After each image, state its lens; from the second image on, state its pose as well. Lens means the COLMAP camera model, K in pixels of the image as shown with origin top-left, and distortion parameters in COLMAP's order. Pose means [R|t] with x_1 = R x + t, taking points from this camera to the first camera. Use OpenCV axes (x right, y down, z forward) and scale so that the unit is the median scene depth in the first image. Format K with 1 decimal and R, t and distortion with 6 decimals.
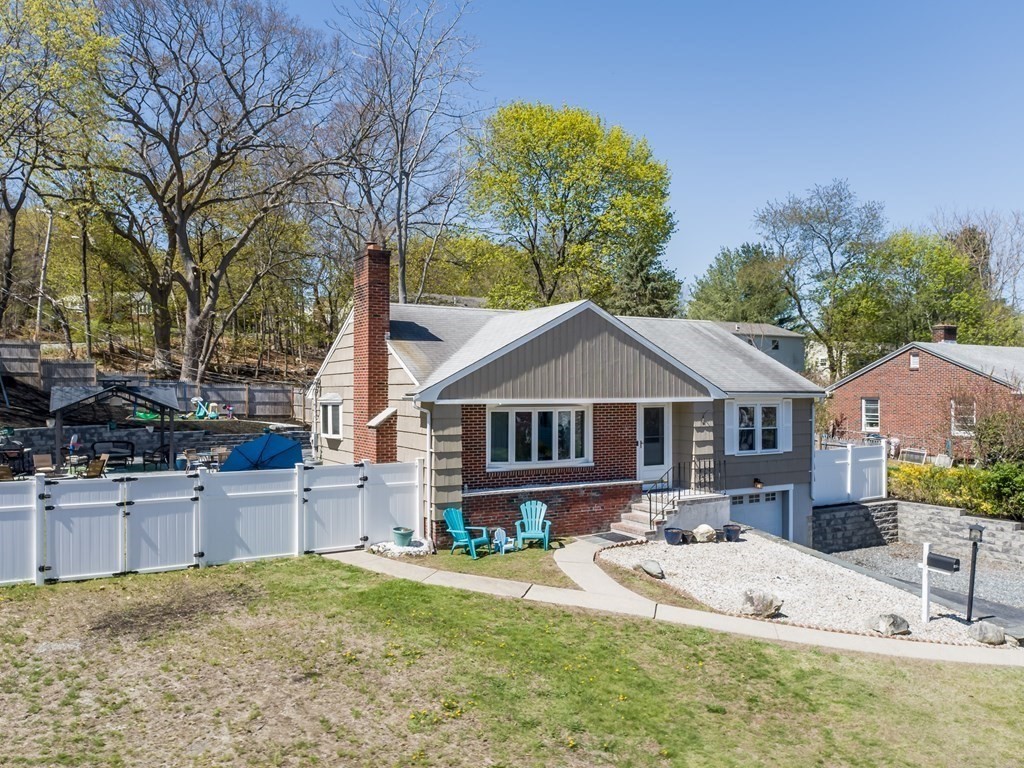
lens RADIAL K [[784.4, 0, 512.0], [0, 784.4, 384.0], [0, 0, 1]] dist [-0.013425, 0.003512]
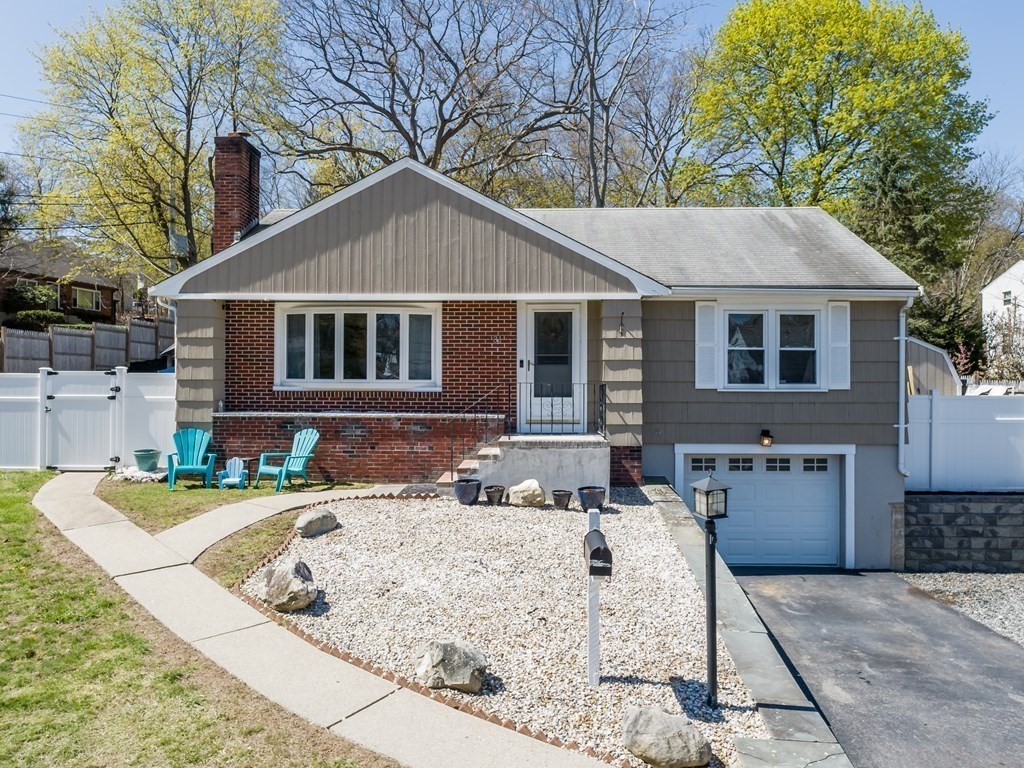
lens RADIAL K [[784.4, 0, 512.0], [0, 784.4, 384.0], [0, 0, 1]] dist [-0.013425, 0.003512]
pose [[0.849607, 0.004929, -0.527394, 0.540054], [-0.001106, 0.999971, 0.007565, 0.092516], [0.527416, -0.005844, 0.849587, 0.430237]]
